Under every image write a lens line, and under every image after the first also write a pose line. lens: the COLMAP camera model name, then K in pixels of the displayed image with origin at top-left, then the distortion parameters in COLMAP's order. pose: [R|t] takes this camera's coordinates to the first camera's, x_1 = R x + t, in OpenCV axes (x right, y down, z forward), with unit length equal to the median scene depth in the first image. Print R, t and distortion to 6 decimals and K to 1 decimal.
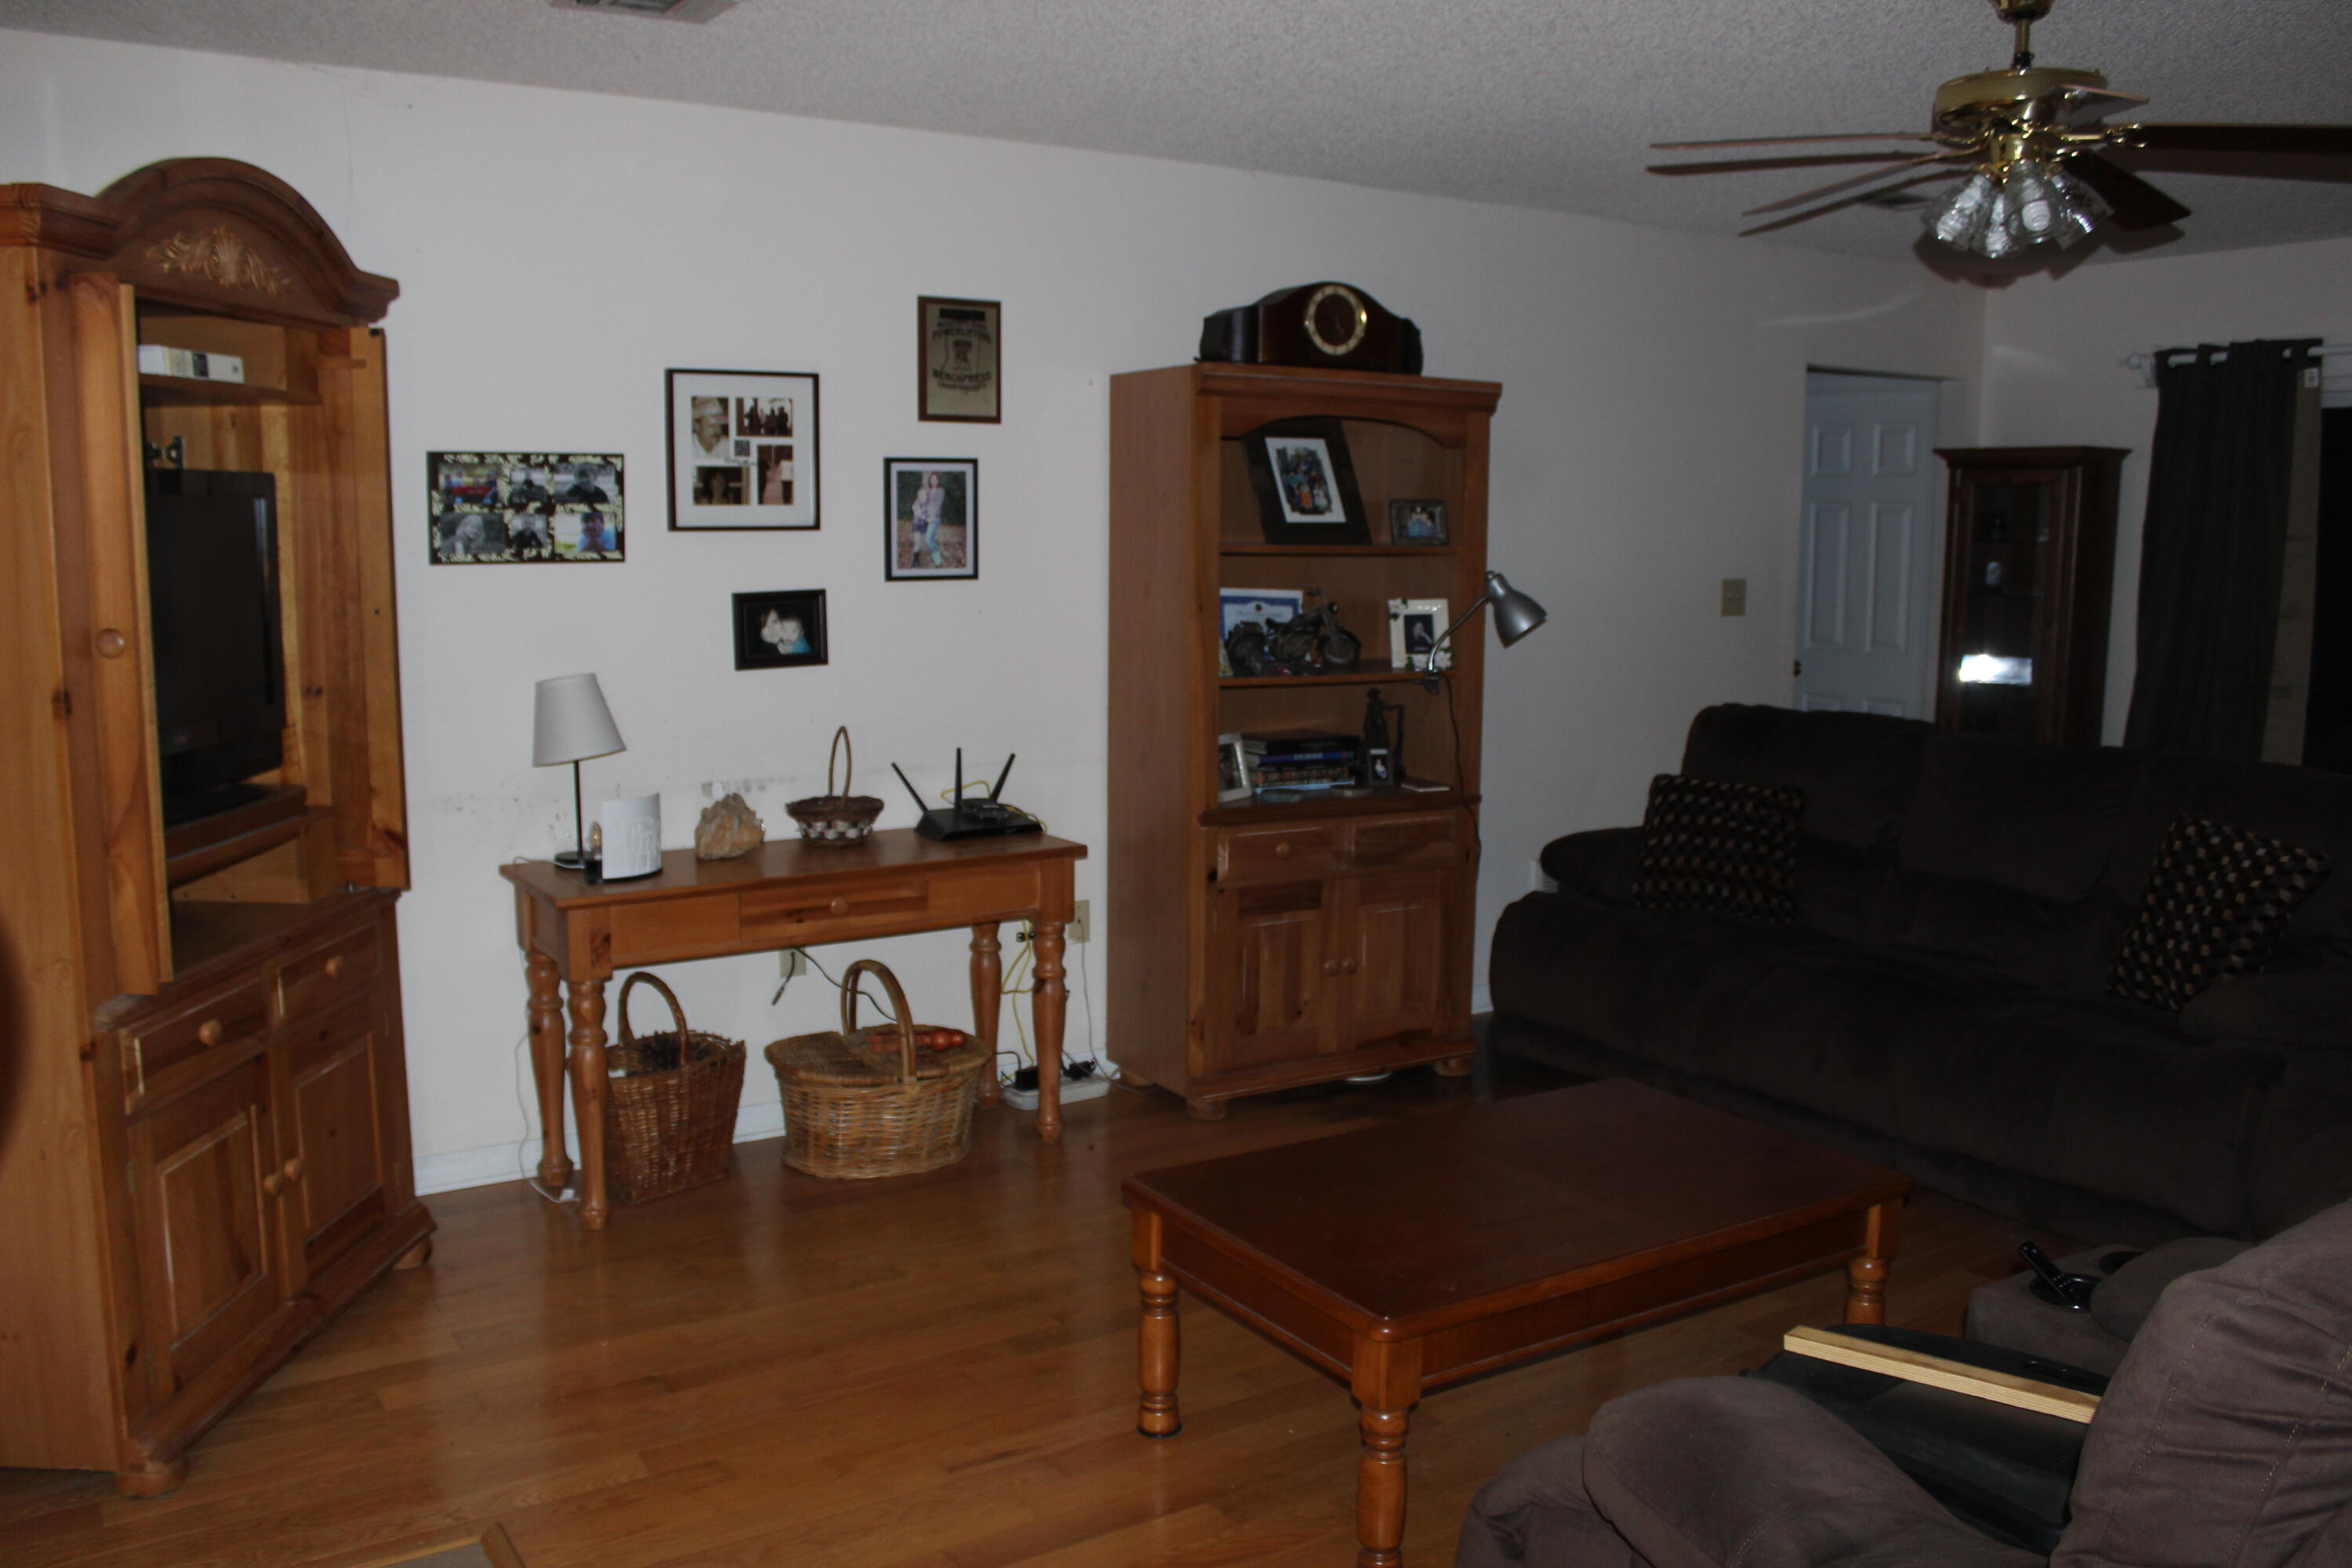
lens RADIAL K [[1951.3, 0, 1161.5], [0, 1951.3, 793.9], [0, 0, 1]] dist [-0.167712, 0.152438]
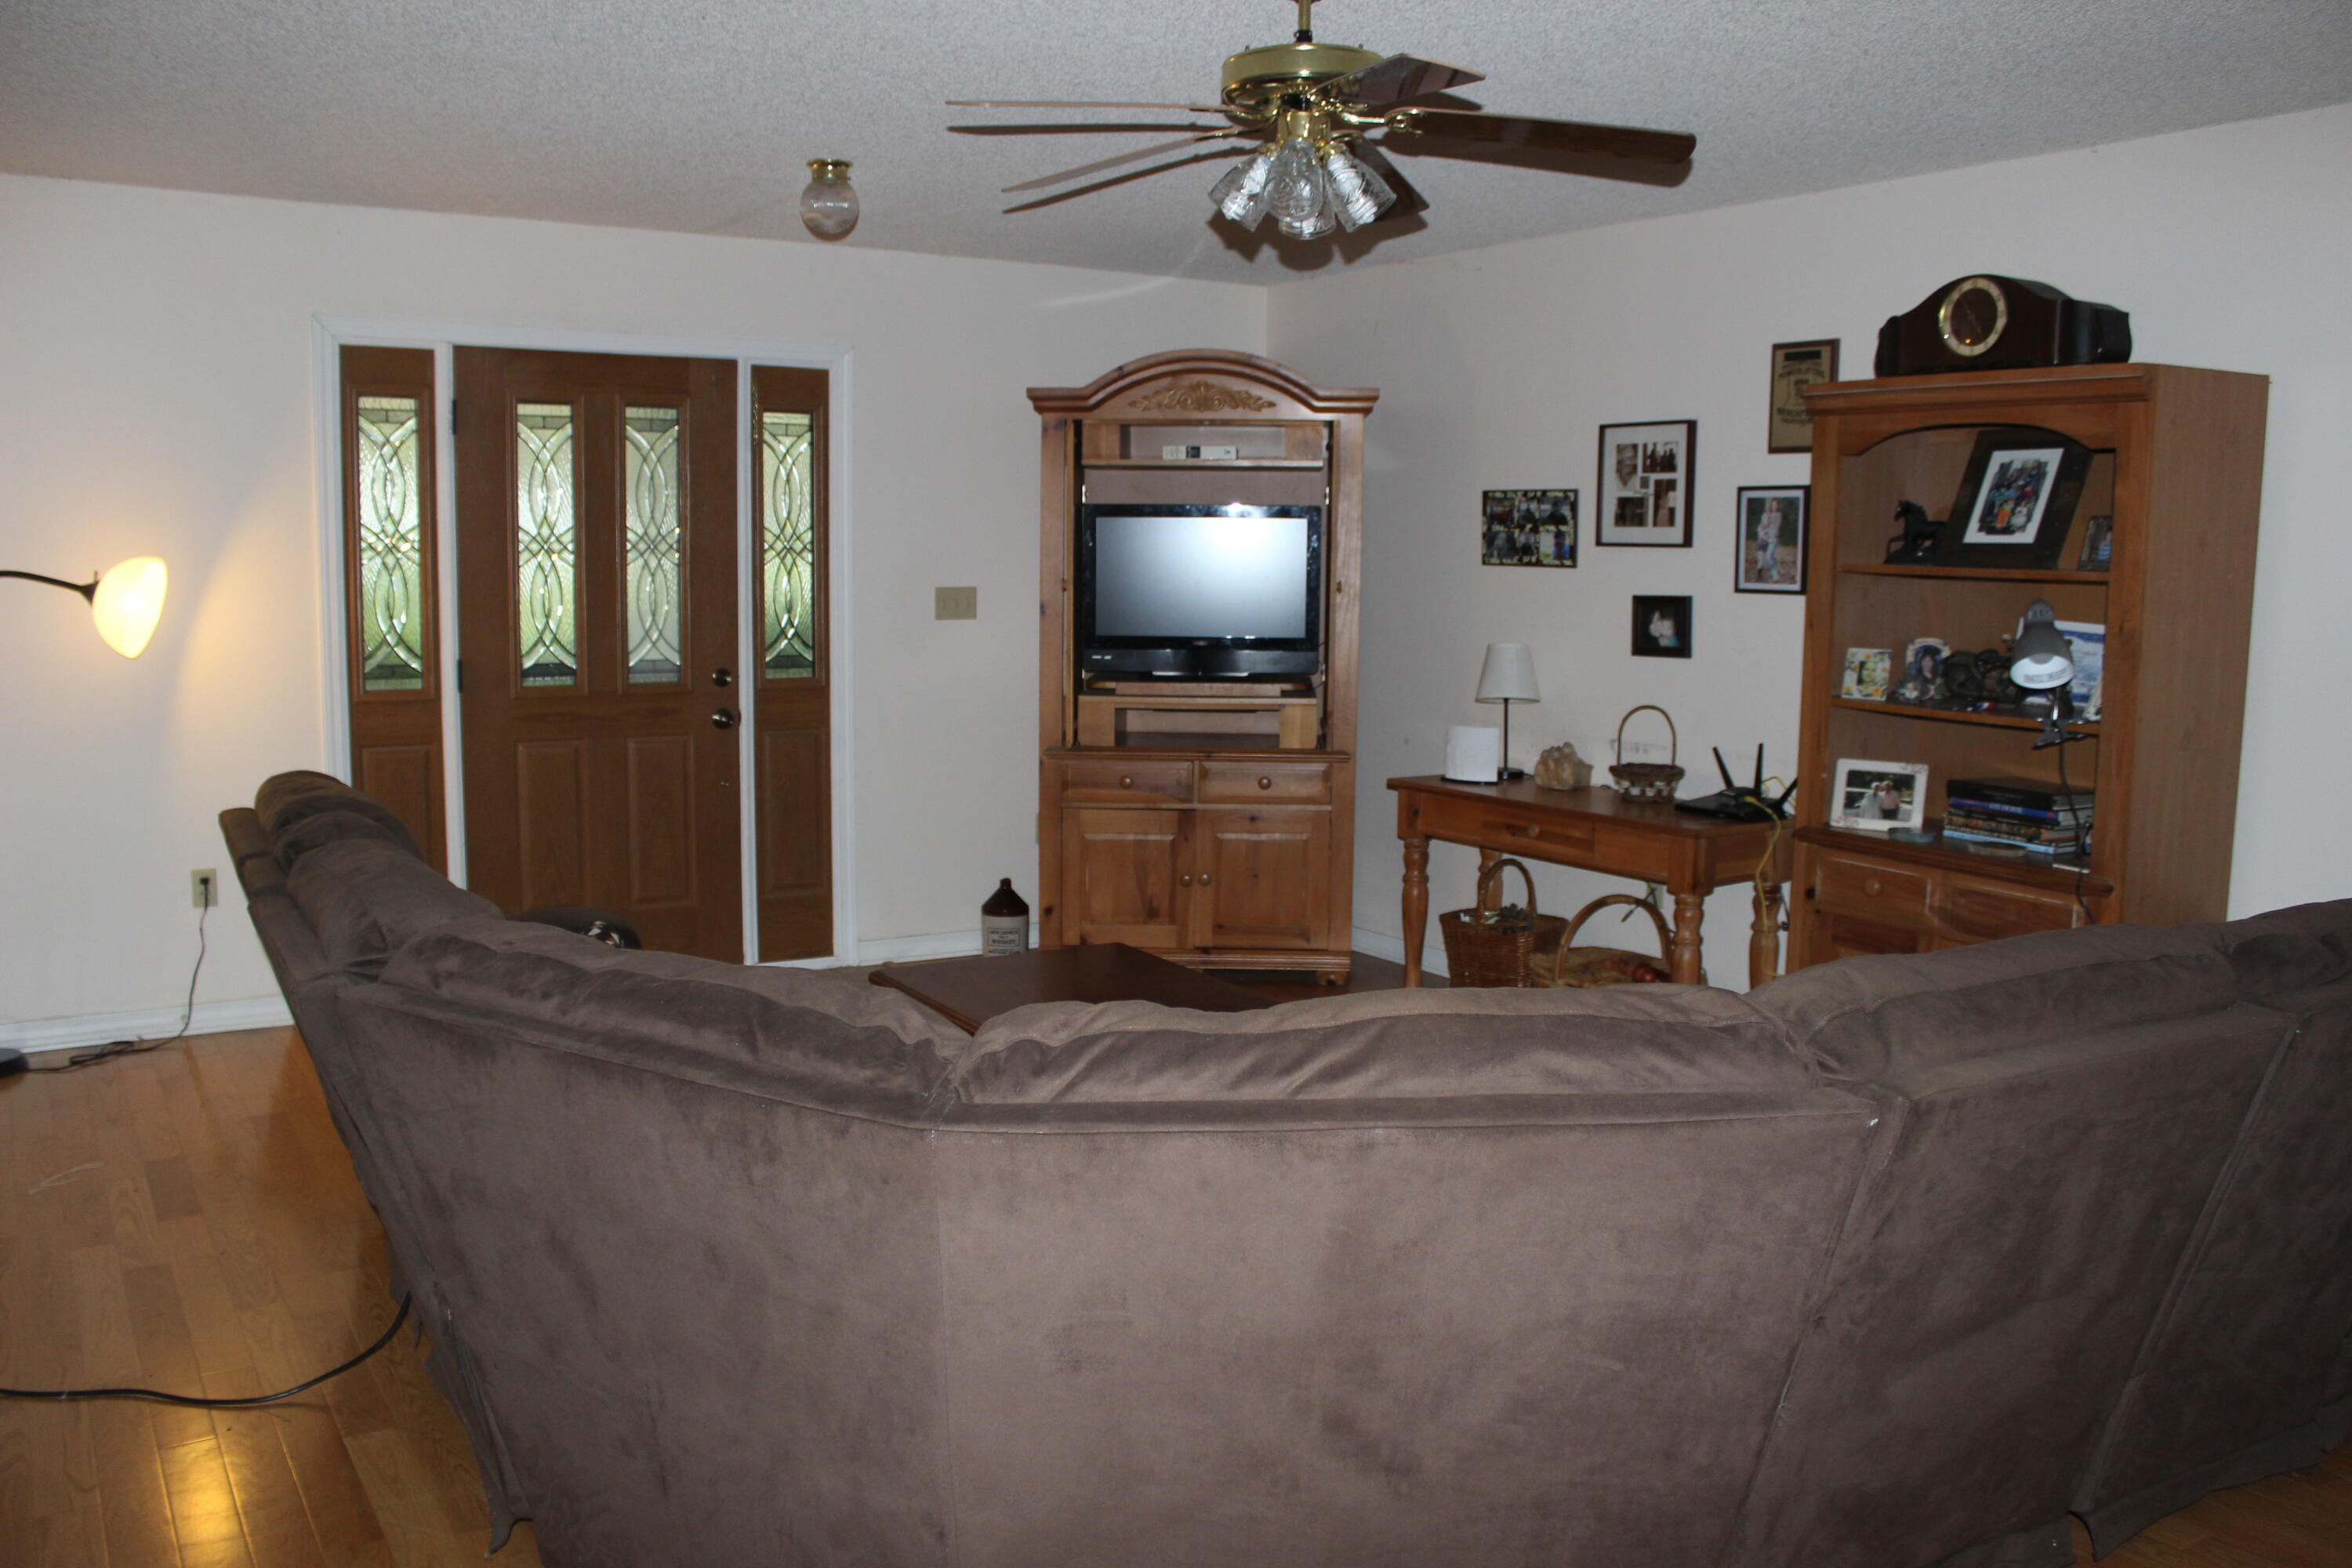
lens RADIAL K [[1951.3, 0, 1161.5], [0, 1951.3, 793.9], [0, 0, 1]] dist [-0.167712, 0.152438]
pose [[-0.022820, 0.120192, -0.992488, 1.070917], [-0.152173, 0.980762, 0.122271, -0.082963], [0.988090, 0.153820, -0.004091, 0.711358]]
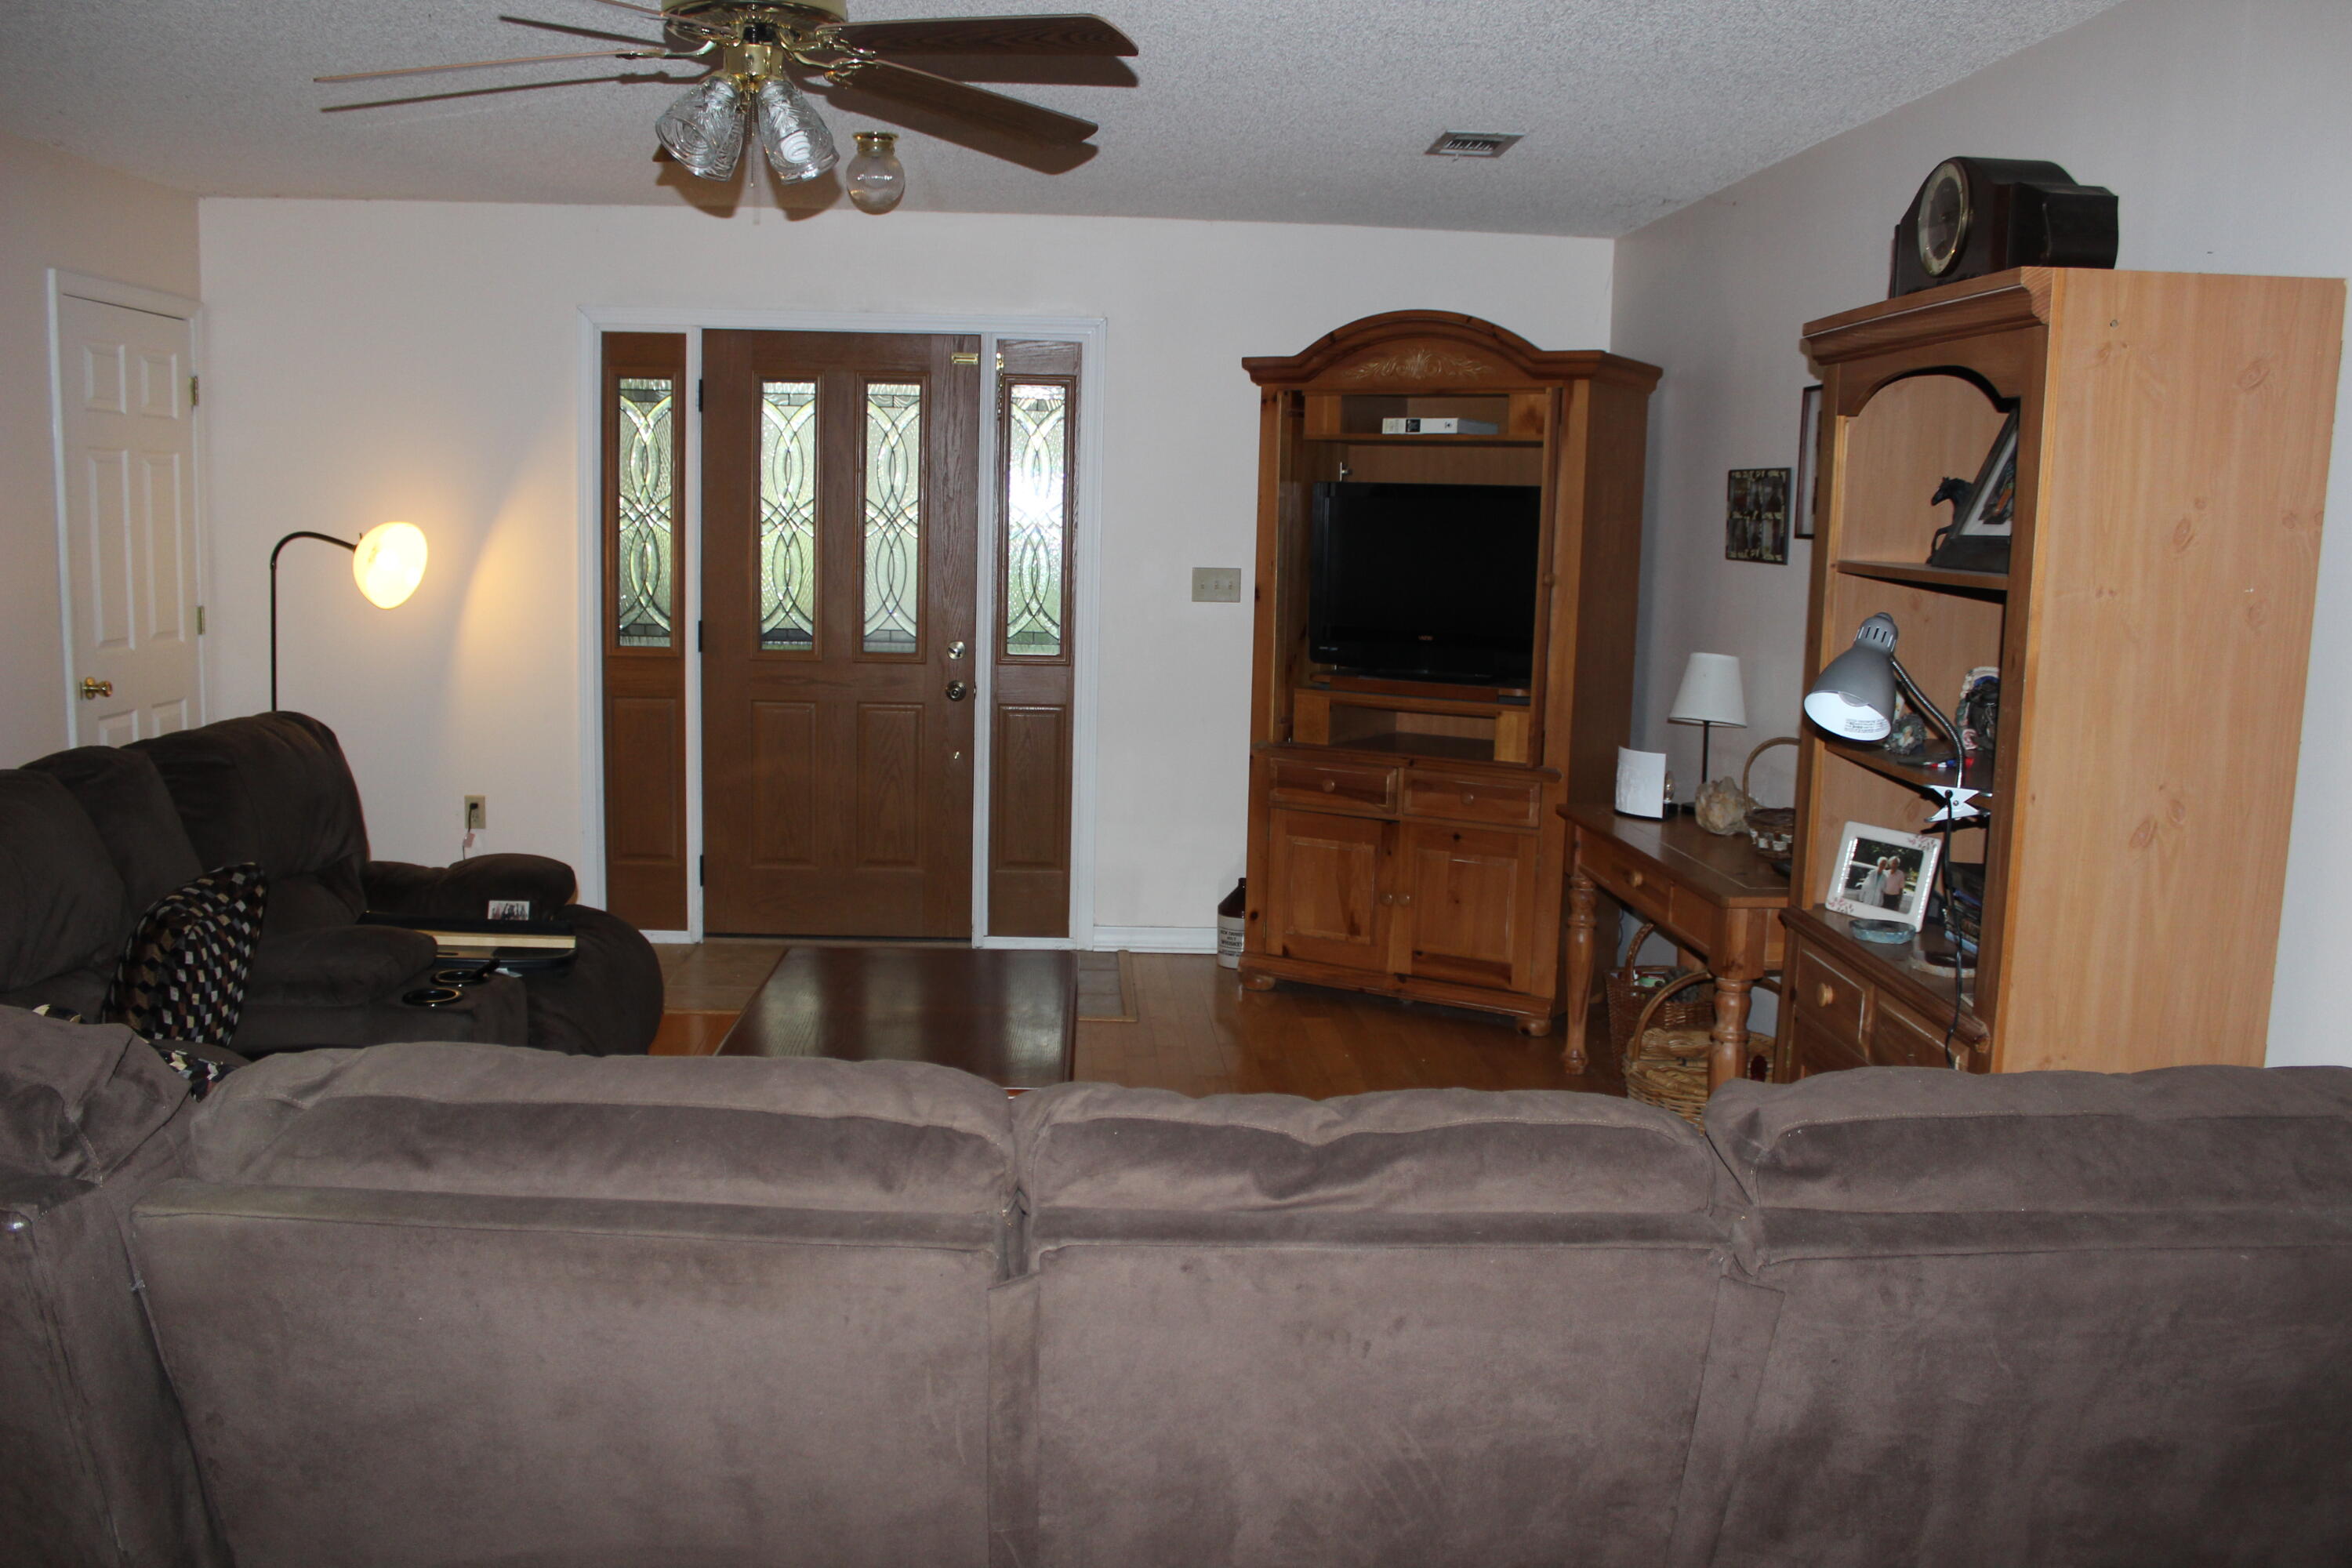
lens RADIAL K [[1951.3, 0, 1161.5], [0, 1951.3, 793.9], [0, 0, 1]] dist [-0.167712, 0.152438]
pose [[-0.503397, 0.106669, -0.857446, 0.835639], [-0.149451, 0.966645, 0.207995, -0.162753], [0.851032, 0.232850, -0.470664, 1.199142]]
